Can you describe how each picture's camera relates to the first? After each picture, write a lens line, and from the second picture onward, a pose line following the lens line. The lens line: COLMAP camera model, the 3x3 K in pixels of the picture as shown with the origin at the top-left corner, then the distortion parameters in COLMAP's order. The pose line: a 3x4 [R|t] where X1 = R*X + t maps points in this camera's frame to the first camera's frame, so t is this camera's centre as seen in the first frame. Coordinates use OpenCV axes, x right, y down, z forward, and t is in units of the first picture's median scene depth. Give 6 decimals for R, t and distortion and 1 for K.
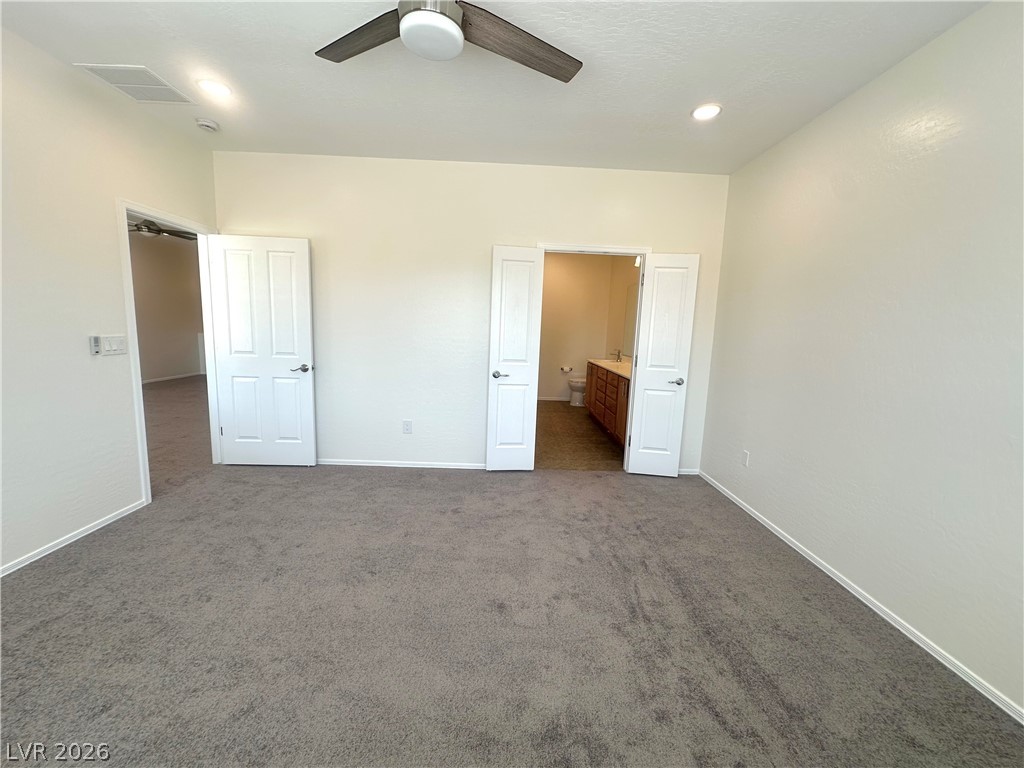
lens RADIAL K [[411.9, 0, 513.2], [0, 411.9, 382.6], [0, 0, 1]] dist [-0.003131, 0.001115]
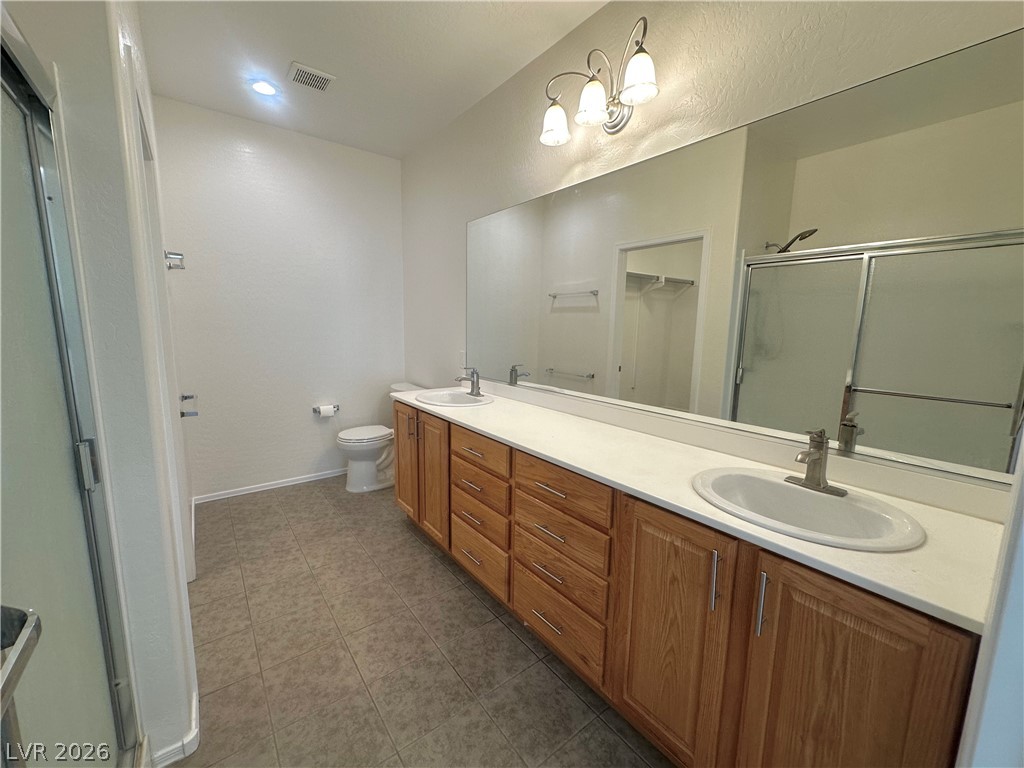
lens RADIAL K [[411.9, 0, 513.2], [0, 411.9, 382.6], [0, 0, 1]] dist [-0.003131, 0.001115]
pose [[0.807525, -0.106654, 0.580110, 0.042541], [0.093663, 0.994224, 0.052409, -0.084086], [-0.582349, 0.012013, 0.812850, 0.624339]]
